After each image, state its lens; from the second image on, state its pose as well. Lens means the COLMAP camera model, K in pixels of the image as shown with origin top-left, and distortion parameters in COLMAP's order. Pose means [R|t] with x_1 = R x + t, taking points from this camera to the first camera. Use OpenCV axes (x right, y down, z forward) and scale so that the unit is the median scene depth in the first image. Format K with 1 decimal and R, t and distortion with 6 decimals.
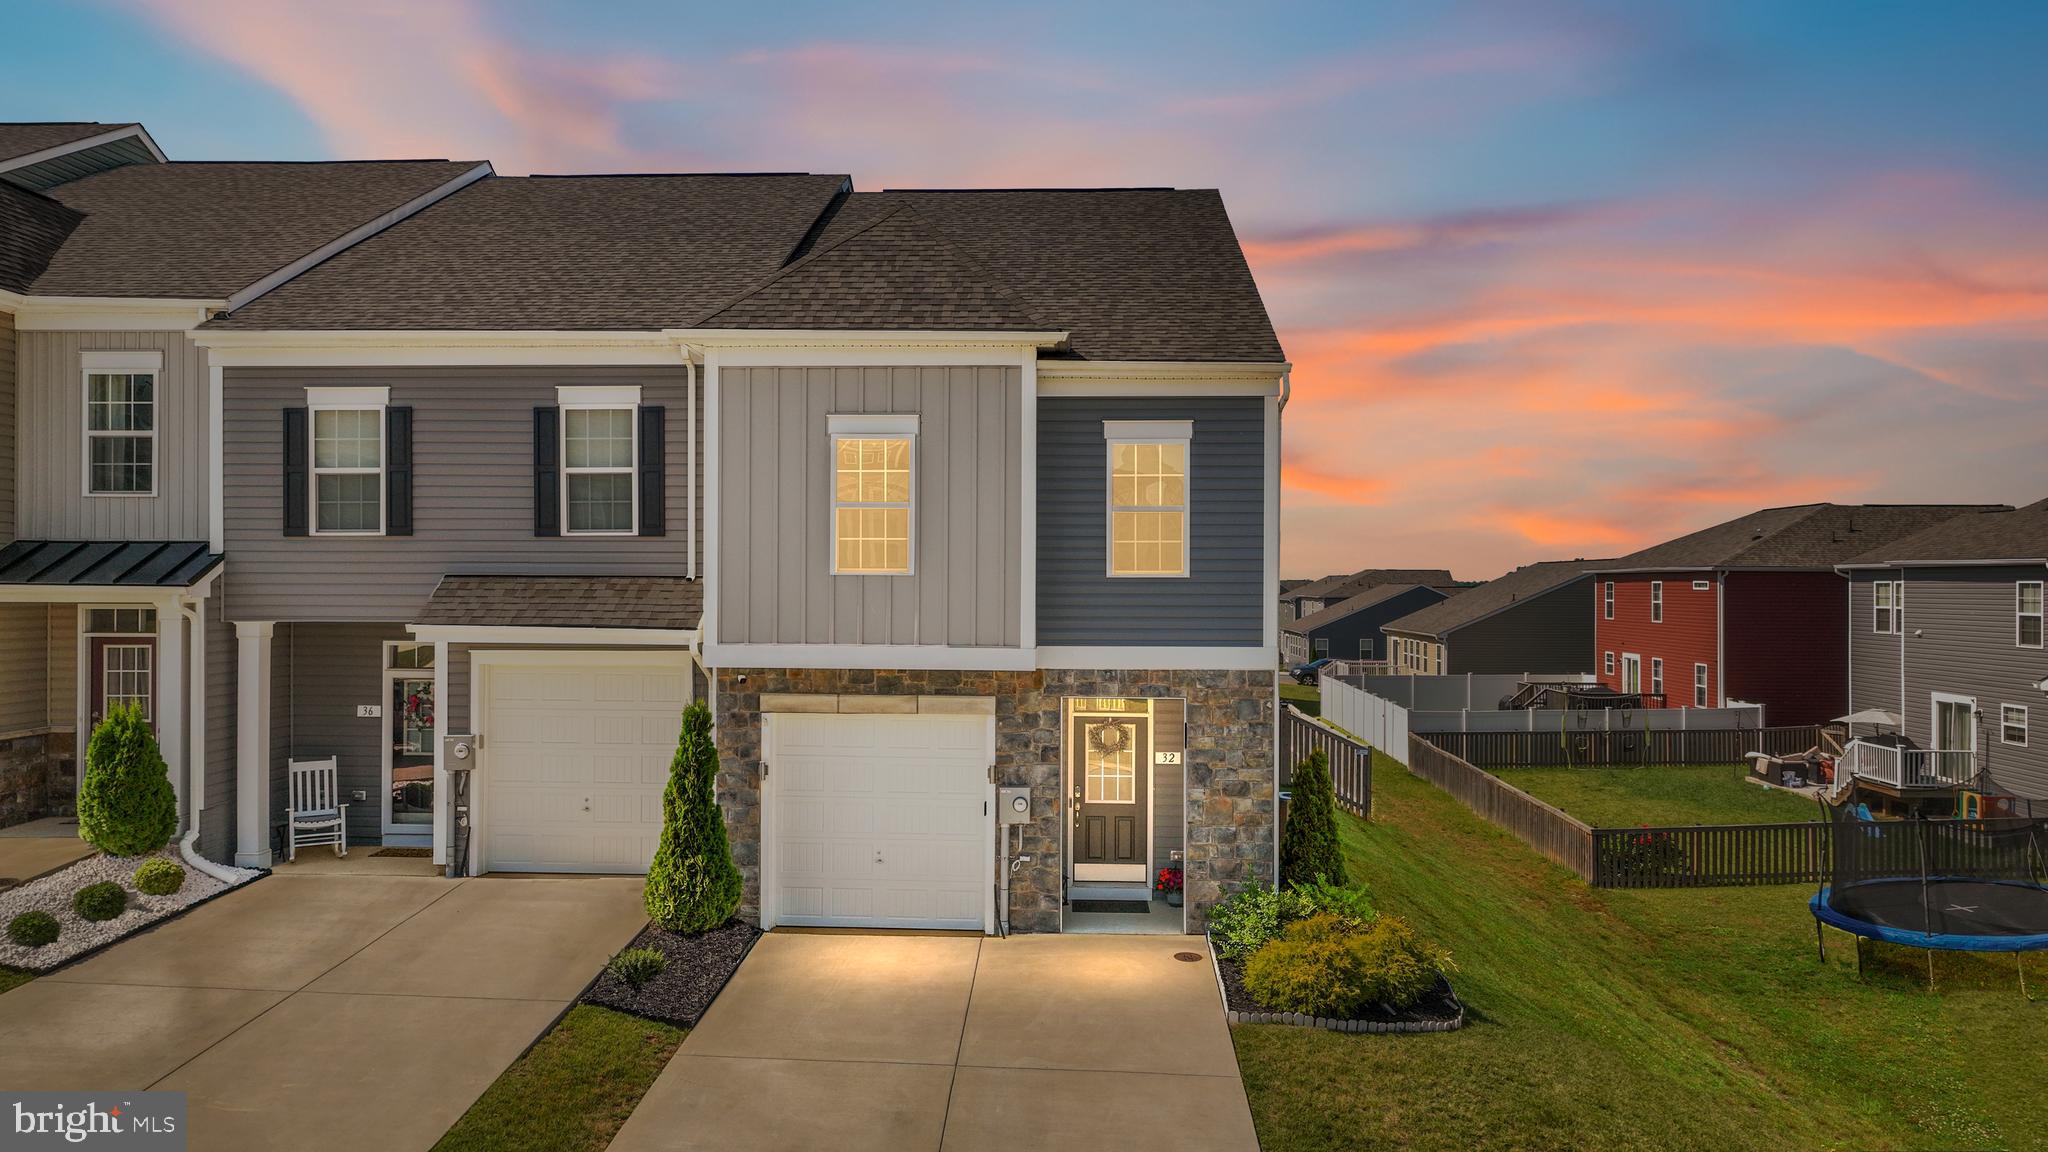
lens RADIAL K [[1461.8, 0, 1032.0], [0, 1461.8, 575.3], [0, 0, 1]] dist [0.013078, 0.001457]
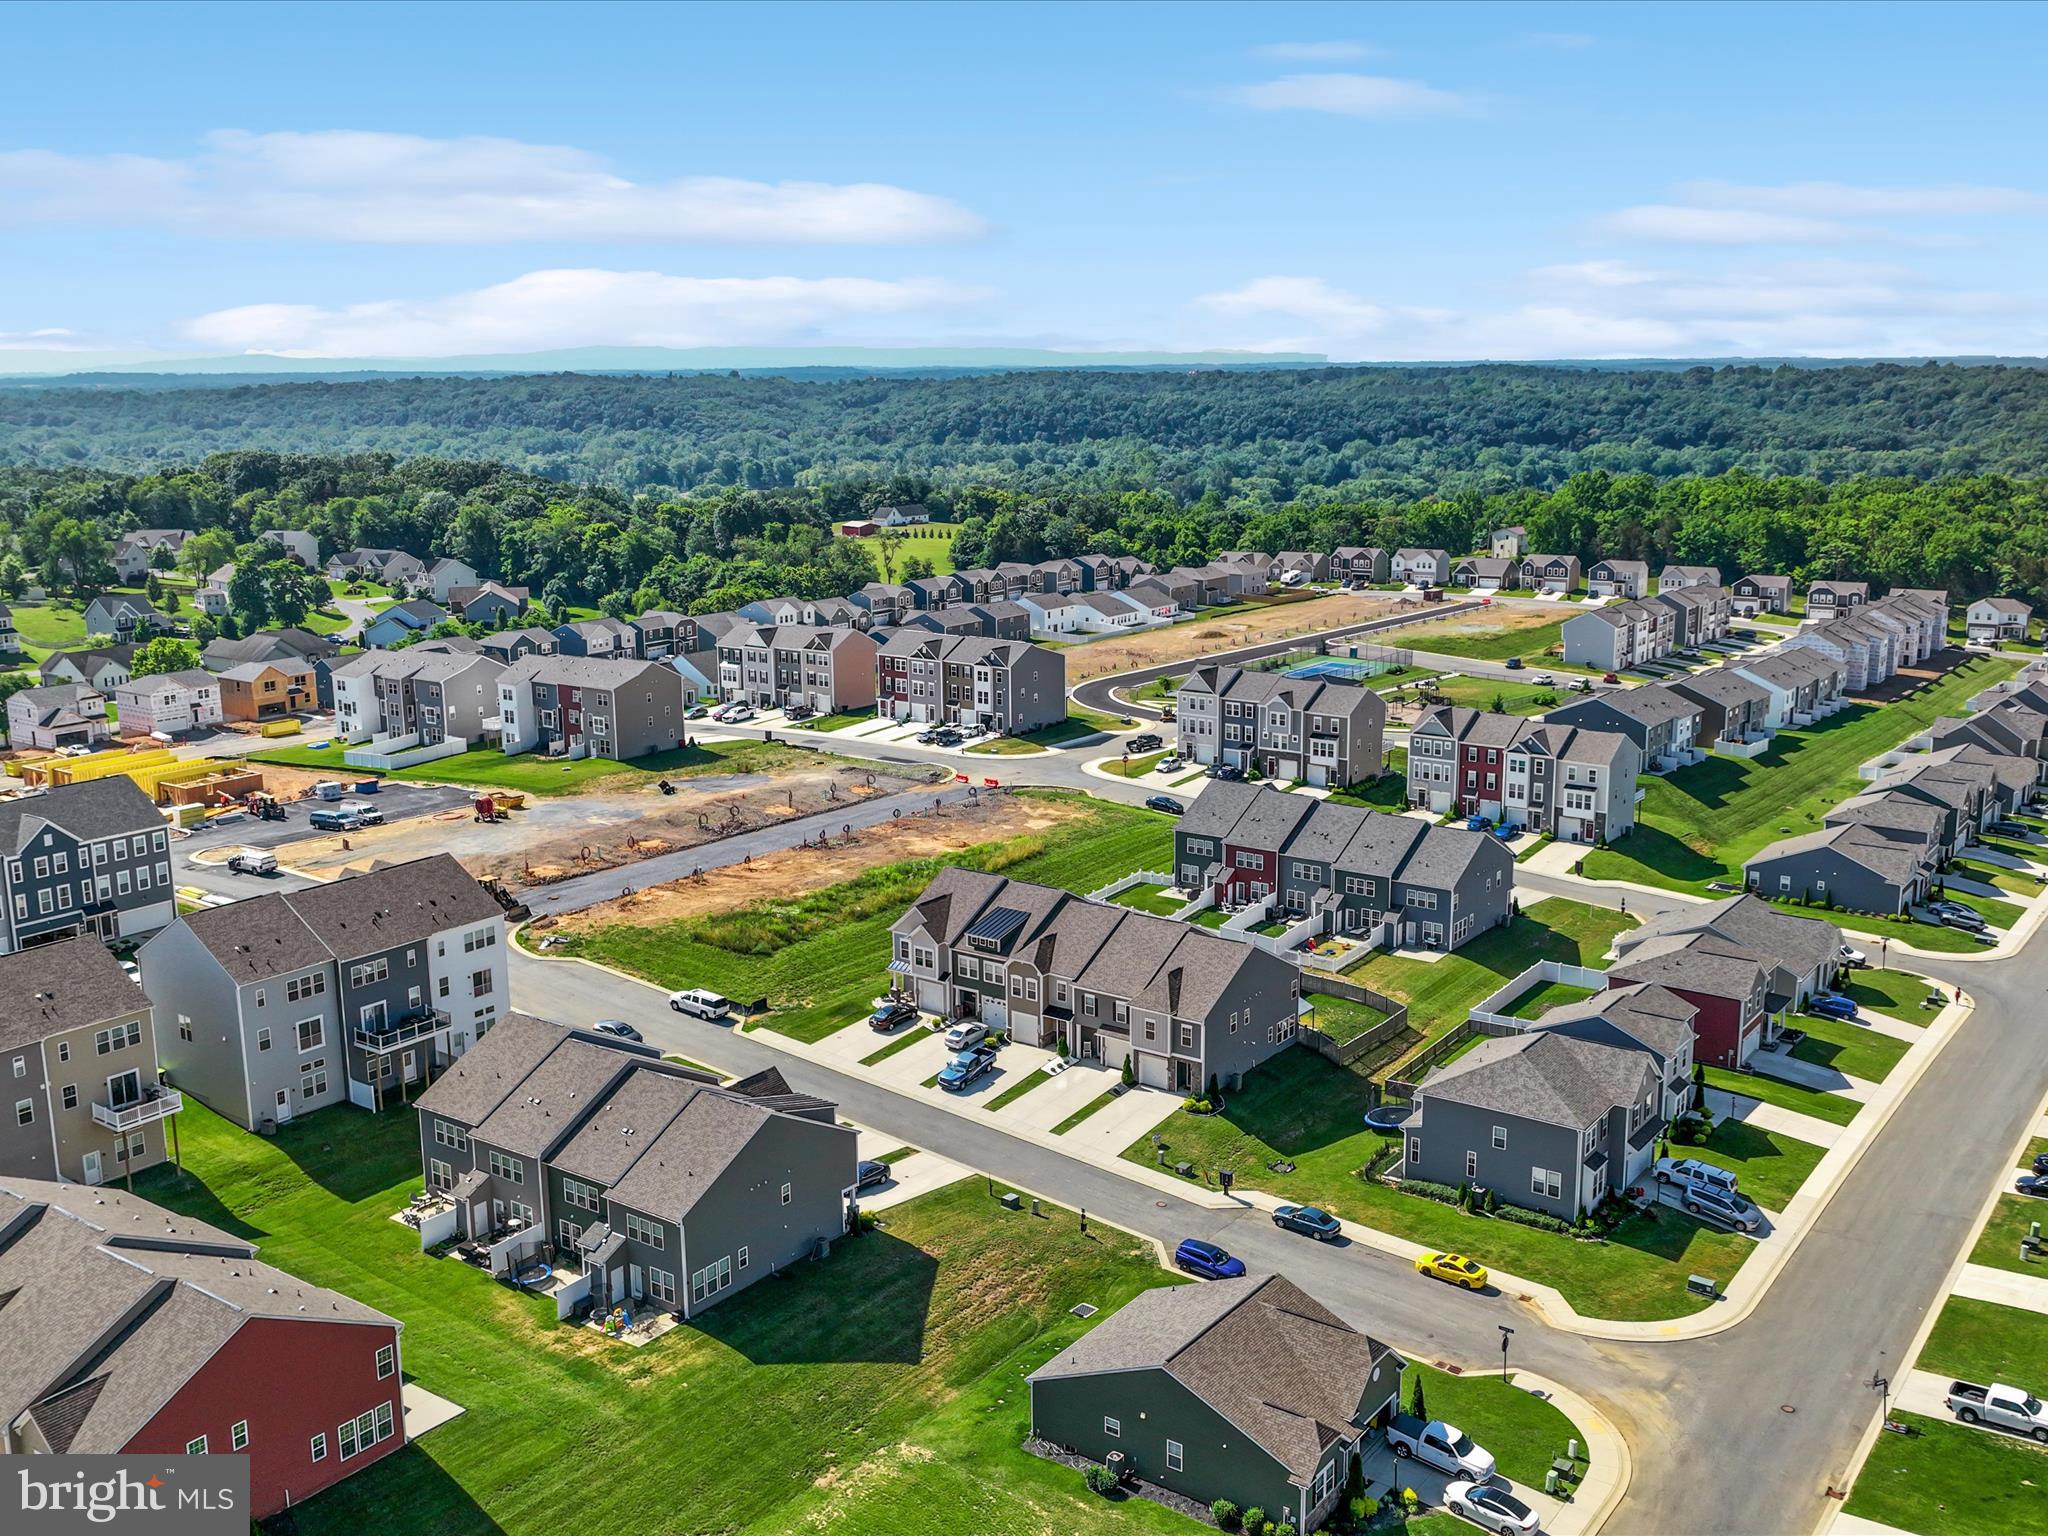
lens RADIAL K [[1934.4, 0, 1036.2], [0, 1934.4, 765.9], [0, 0, 1]] dist [0.015350, -0.012504]
pose [[0.833107, 0.107034, -0.542657, 4.279531], [0.013747, 0.976788, 0.213766, -3.235384], [0.552941, -0.185550, 0.812298, -6.526674]]
